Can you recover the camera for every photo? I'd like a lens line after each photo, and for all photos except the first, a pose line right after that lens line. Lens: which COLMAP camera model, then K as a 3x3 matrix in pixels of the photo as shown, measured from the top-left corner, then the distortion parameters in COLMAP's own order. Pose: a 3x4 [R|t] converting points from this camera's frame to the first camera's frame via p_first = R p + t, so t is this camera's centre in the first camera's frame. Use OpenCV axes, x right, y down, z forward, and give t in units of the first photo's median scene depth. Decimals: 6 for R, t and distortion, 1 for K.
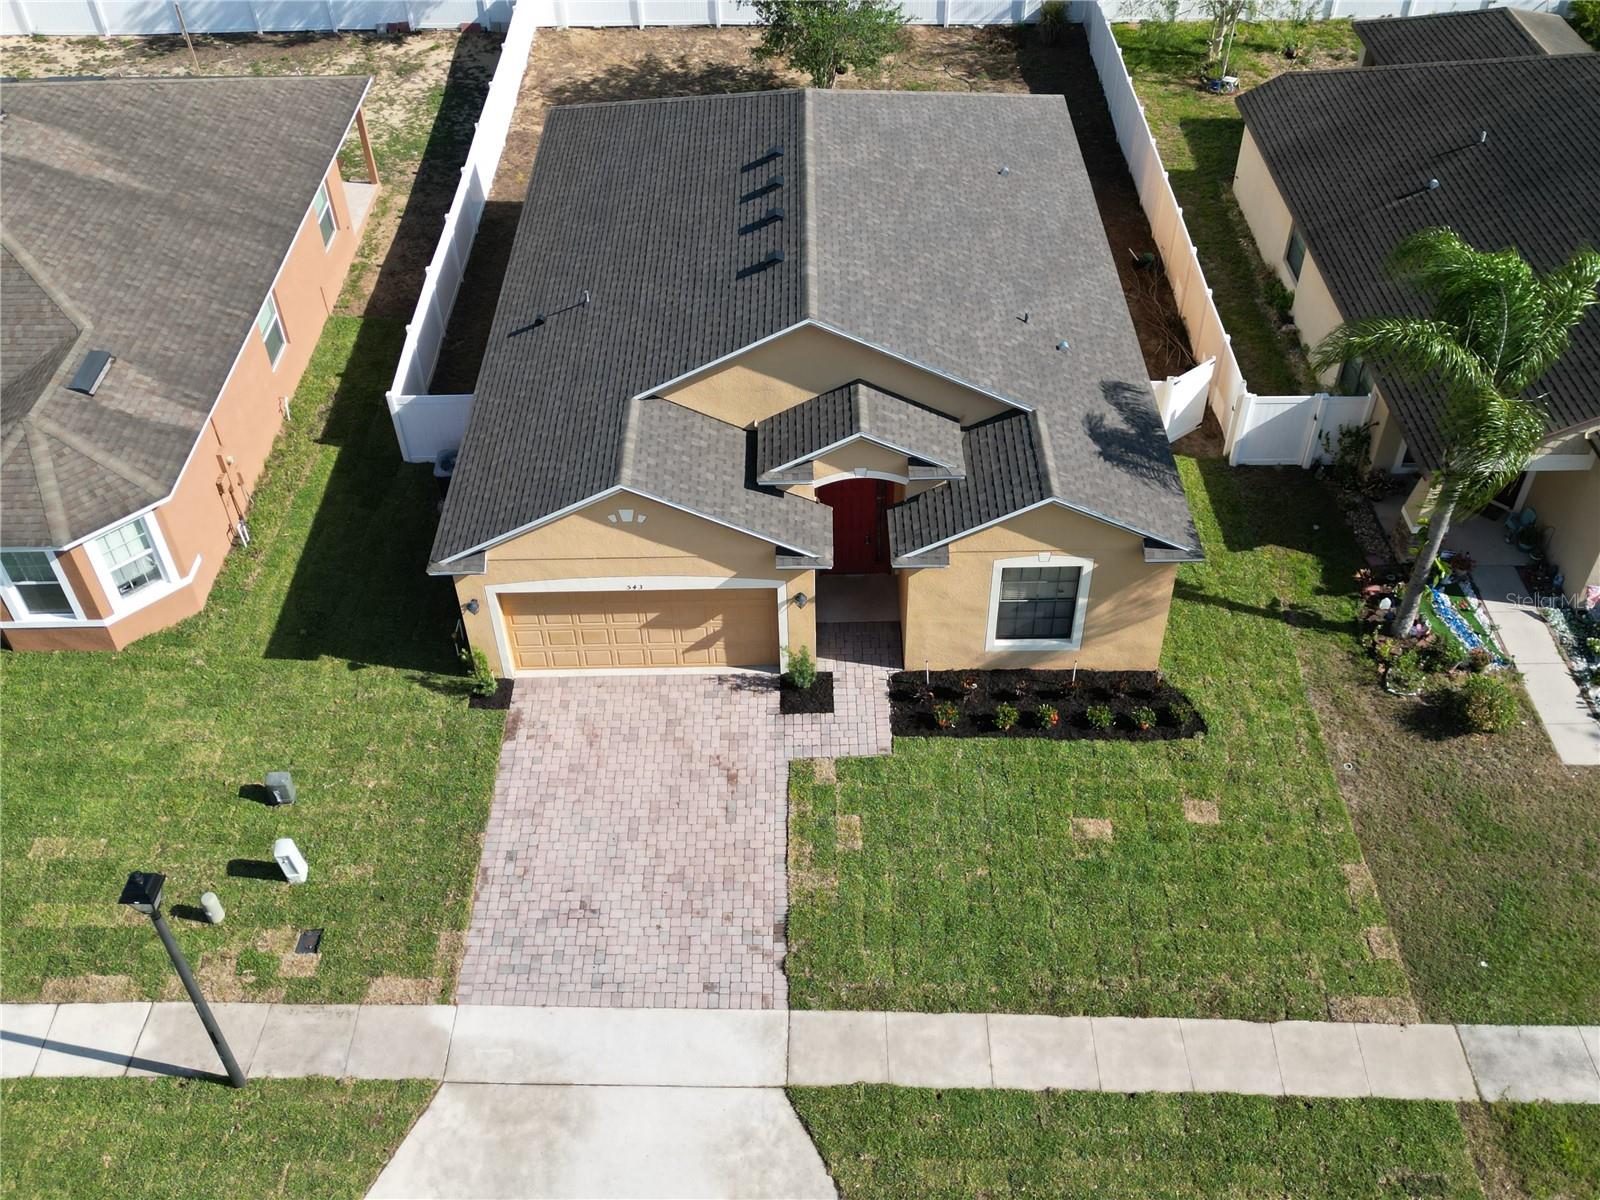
lens RADIAL K [[1466.9, 0, 794.5], [0, 1466.9, 593.8], [0, 0, 1]] dist [0.040570, 0.000000]
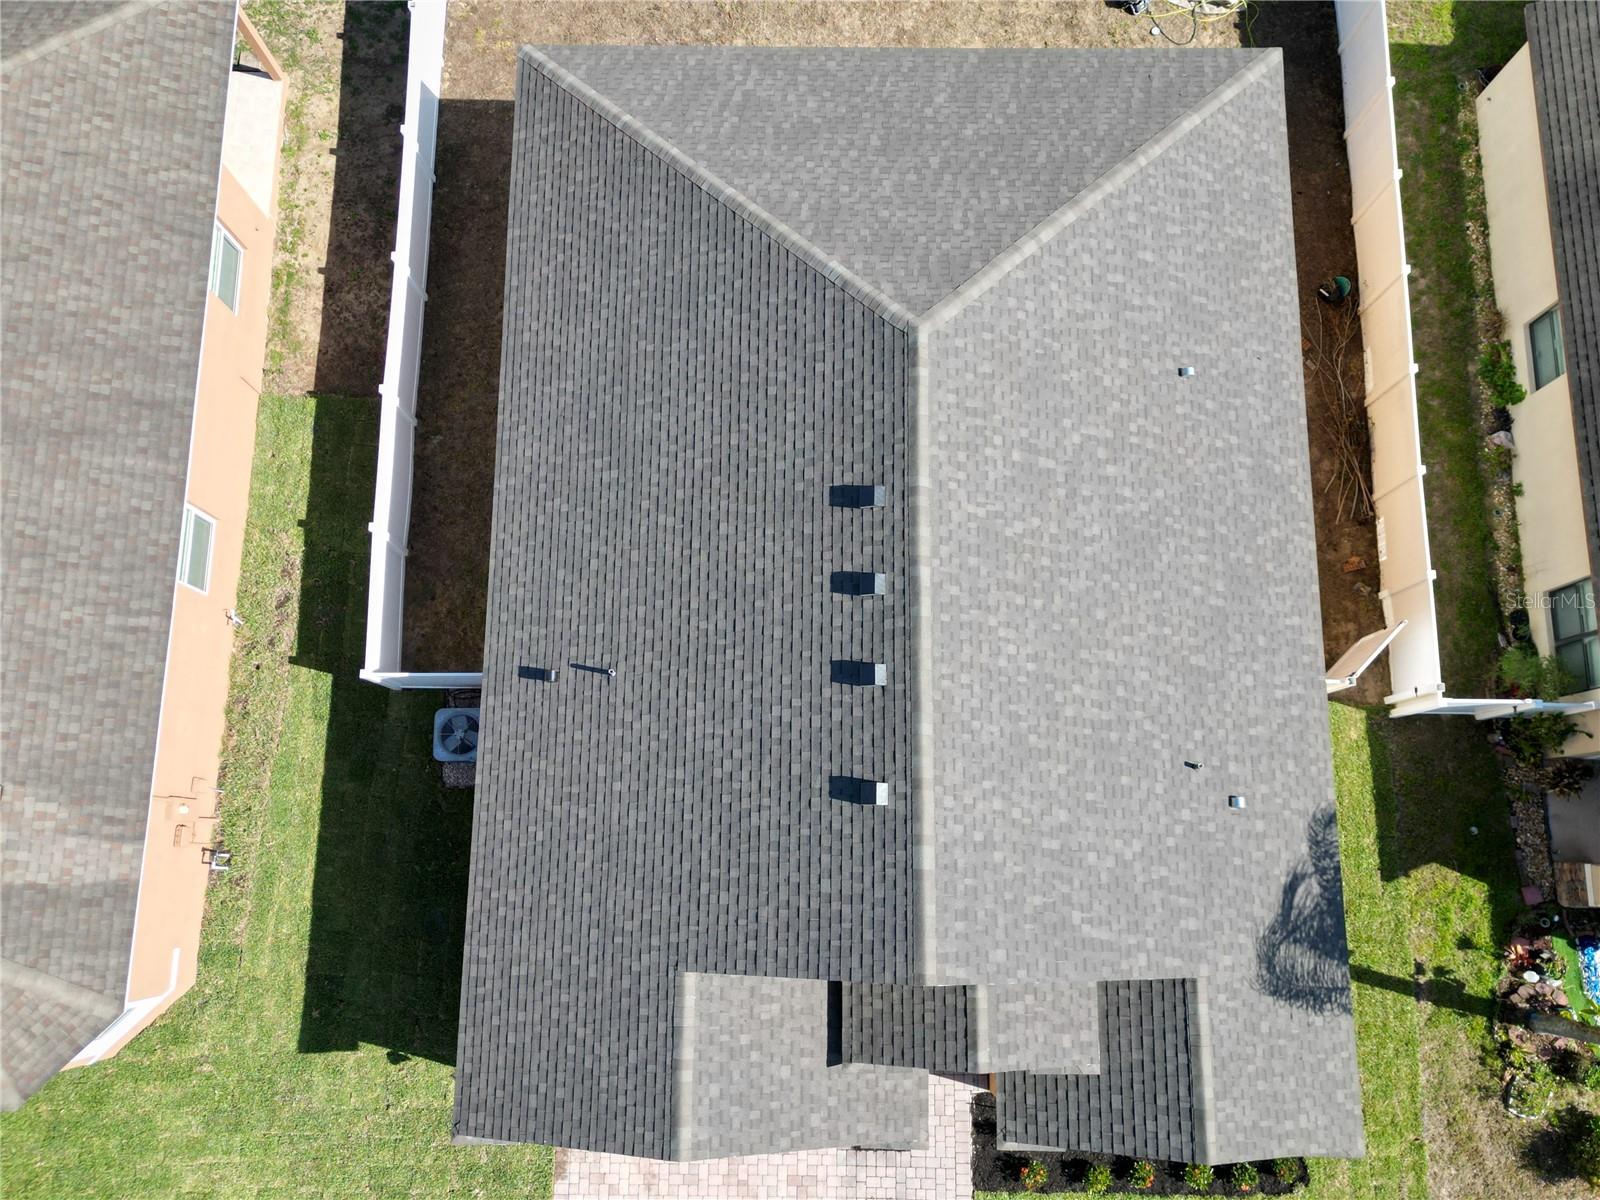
lens RADIAL K [[1280.4, 0, 795.8], [0, 1280.4, 585.7], [0, 0, 1]] dist [0.037147, -0.027186]
pose [[0.999734, 0.016927, 0.015697, -0.065441], [-0.022868, 0.819282, 0.572935, -0.689995], [-0.003162, -0.573141, 0.819451, 0.552846]]
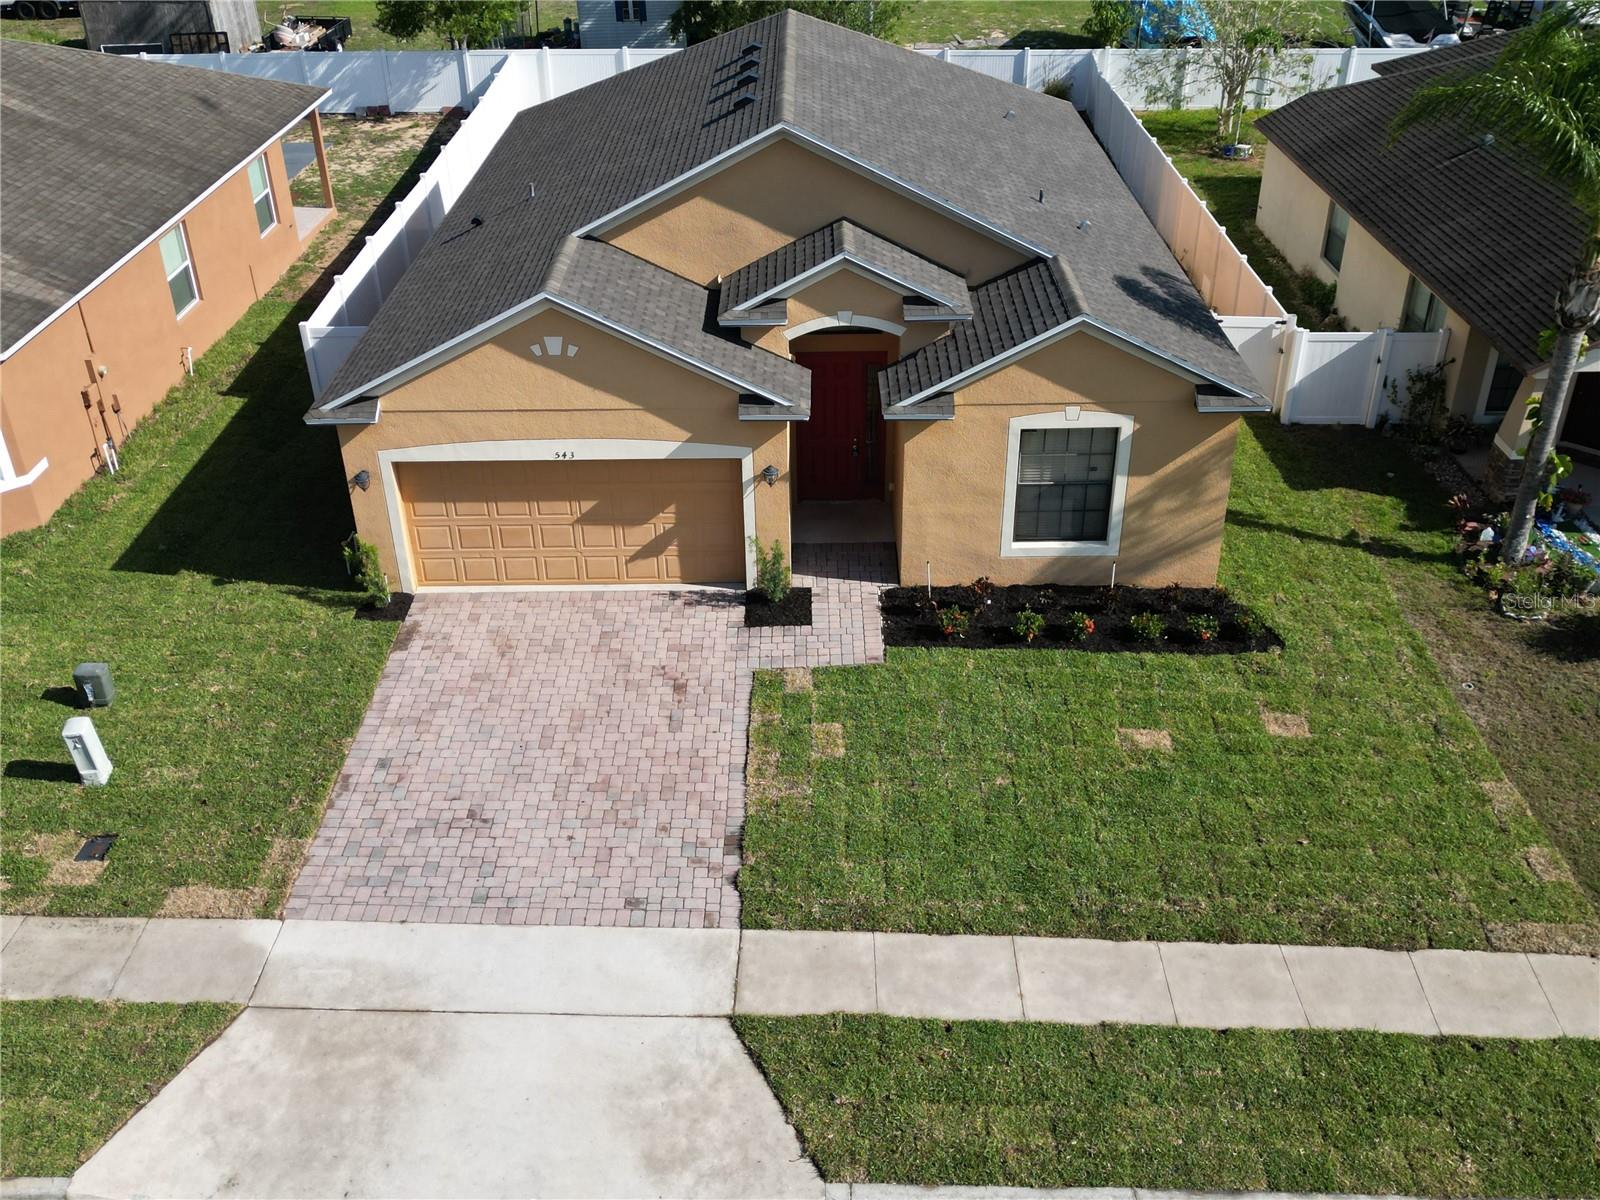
lens RADIAL K [[1466.9, 0, 794.7], [0, 1466.9, 601.3], [0, 0, 1]] dist [0.040570, 0.000000]
pose [[0.999957, 0.008115, -0.004382, 0.021544], [-0.008836, 0.979130, -0.203042, 0.235821], [0.002643, 0.203072, 0.979160, 0.223834]]
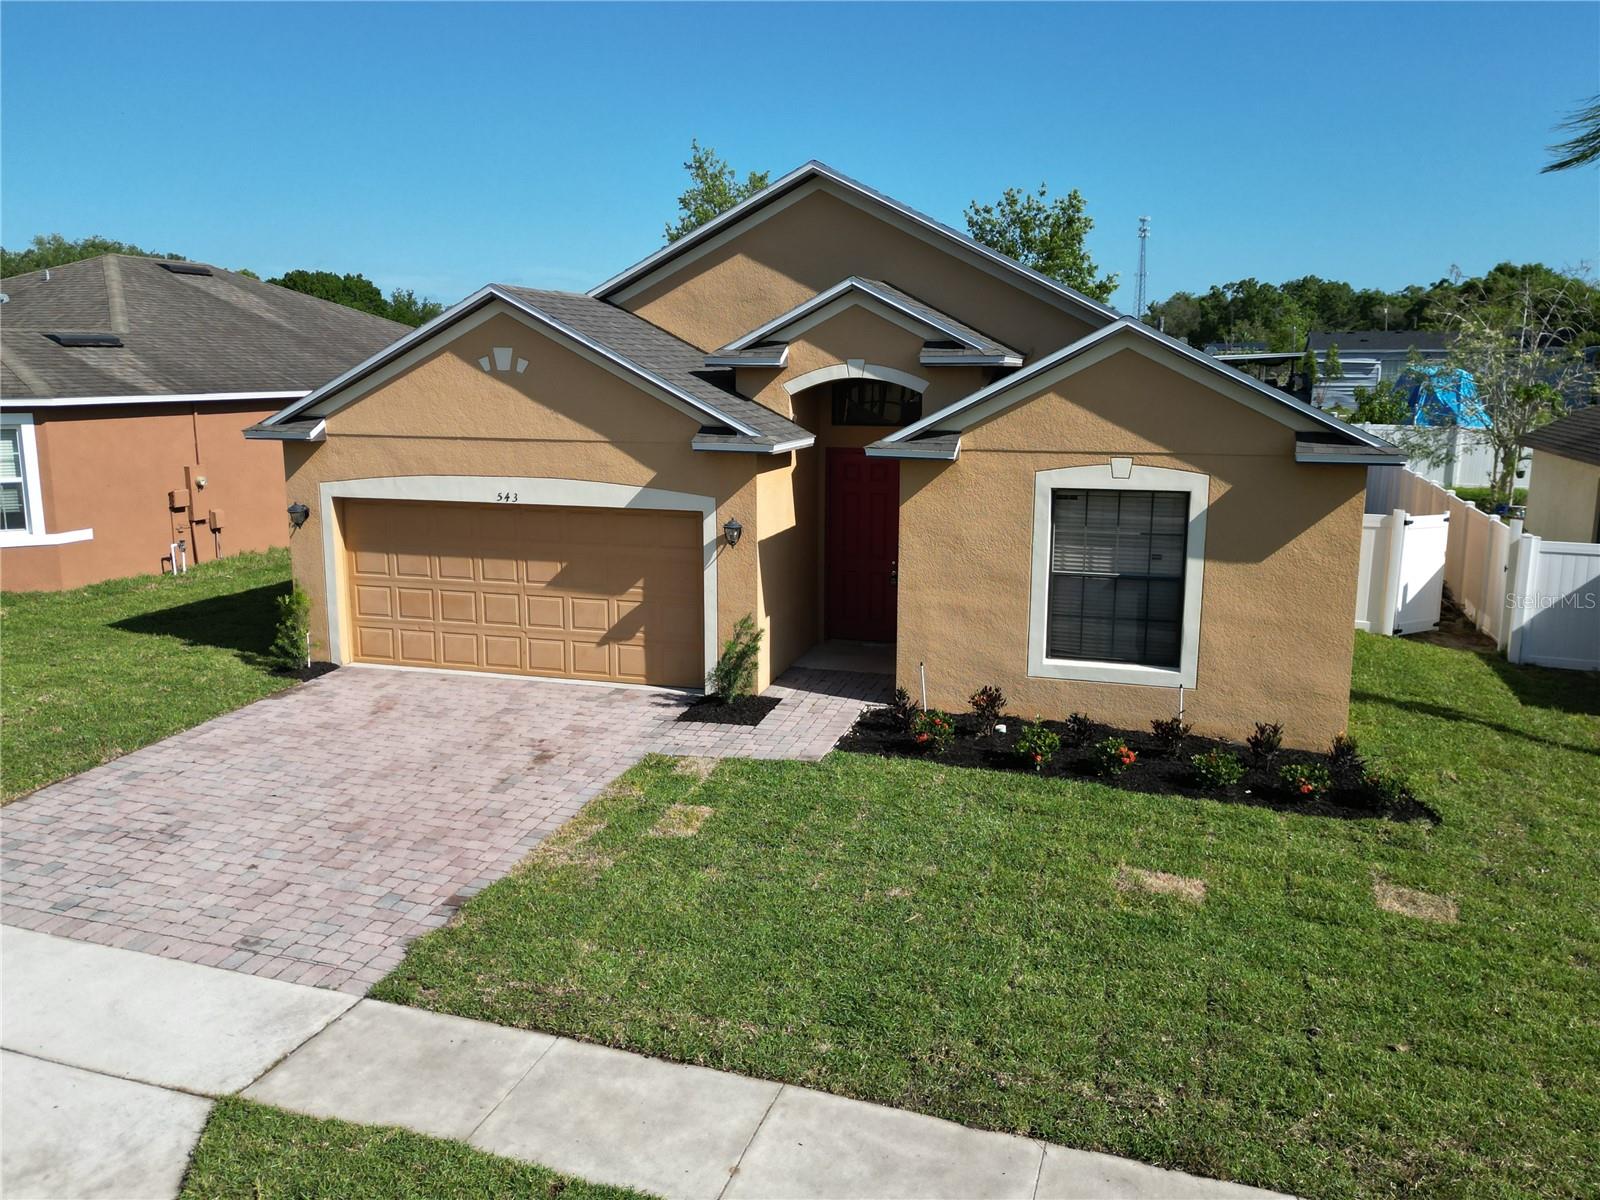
lens RADIAL K [[1280.4, 0, 799.2], [0, 1280.4, 596.8], [0, 0, 1]] dist [0.037147, -0.027186]
pose [[0.955175, 0.077209, -0.285798, 0.193794], [-0.217380, 0.838268, -0.500053, 0.301689], [0.200966, 0.539764, 0.817476, 0.560542]]
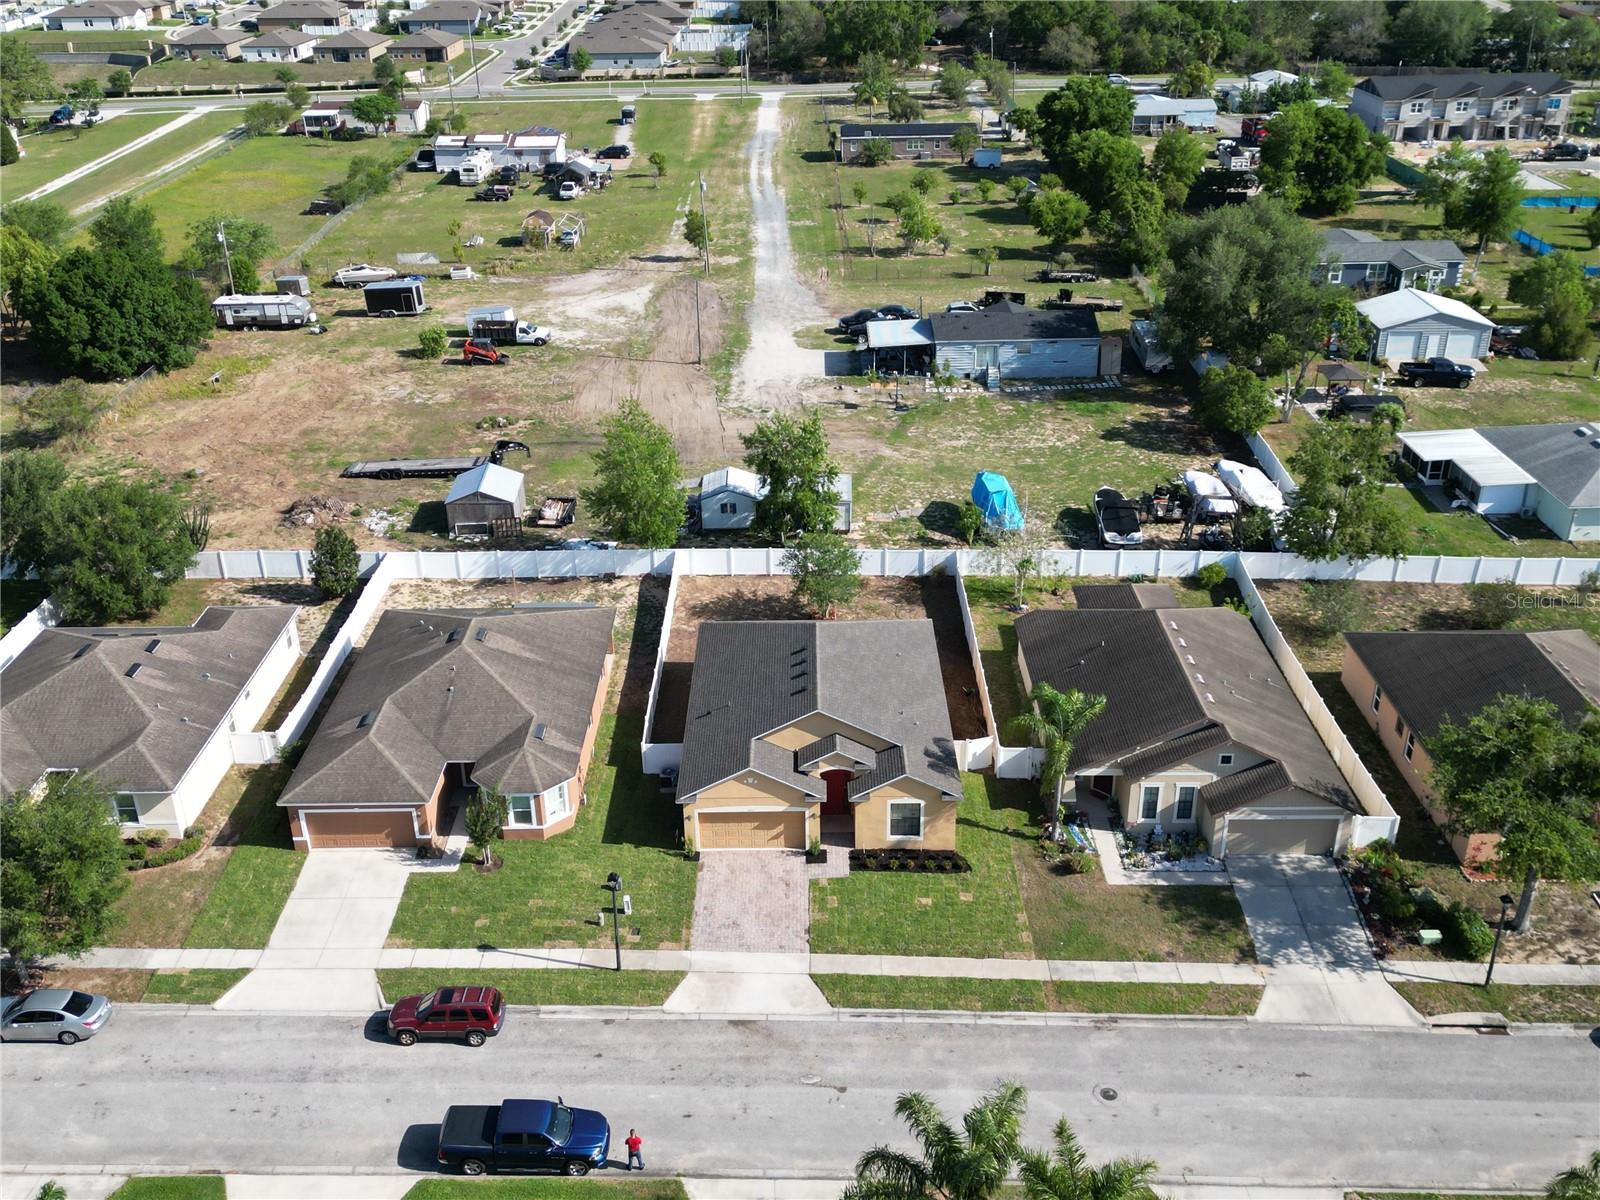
lens RADIAL K [[1466.9, 0, 786.2], [0, 1466.9, 520.1], [0, 0, 1]] dist [0.040570, 0.000000]
pose [[0.999932, 0.006916, -0.009415, -0.024770], [-0.009665, 0.942436, -0.334247, 0.383826], [0.006561, 0.334315, 0.942439, -1.654928]]
